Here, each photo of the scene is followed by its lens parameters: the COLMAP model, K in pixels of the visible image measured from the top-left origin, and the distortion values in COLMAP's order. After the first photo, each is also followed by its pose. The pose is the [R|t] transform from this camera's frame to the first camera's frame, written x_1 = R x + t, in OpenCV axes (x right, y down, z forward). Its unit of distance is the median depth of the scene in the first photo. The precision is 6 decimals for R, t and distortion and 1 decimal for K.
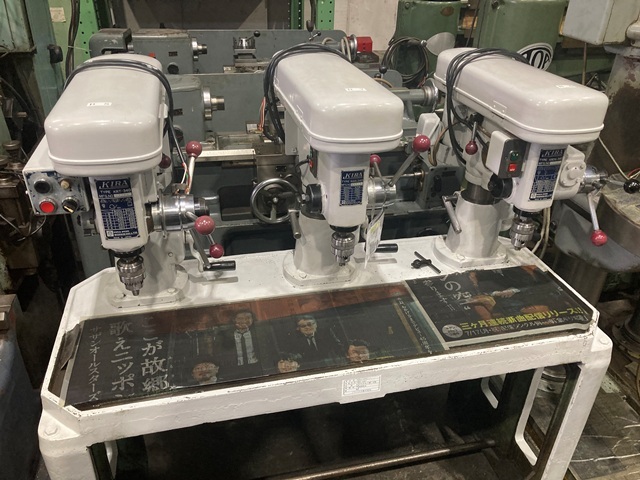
lens RADIAL K [[521.8, 0, 320.0], [0, 521.8, 240.0], [0, 0, 1]] dist [0.027534, -0.004497]
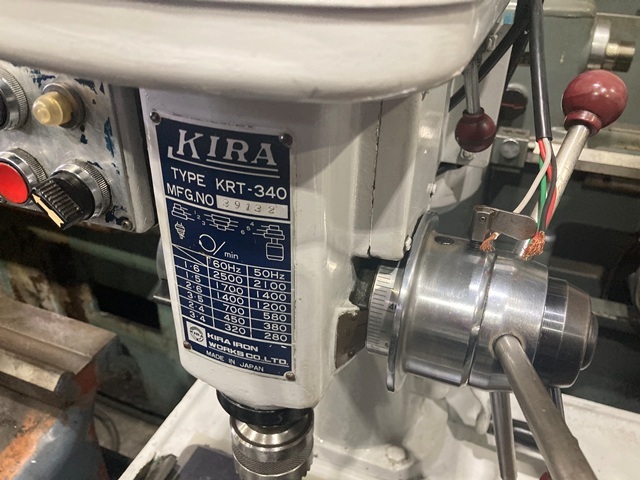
lens RADIAL K [[521.8, 0, 320.0], [0, 521.8, 240.0], [0, 0, 1]] dist [0.027534, -0.004497]
pose [[0.821998, 0.277834, -0.497119, -0.221304], [-0.282496, 0.956878, 0.067675, -0.088280], [0.494485, 0.084806, 0.865039, 0.761752]]
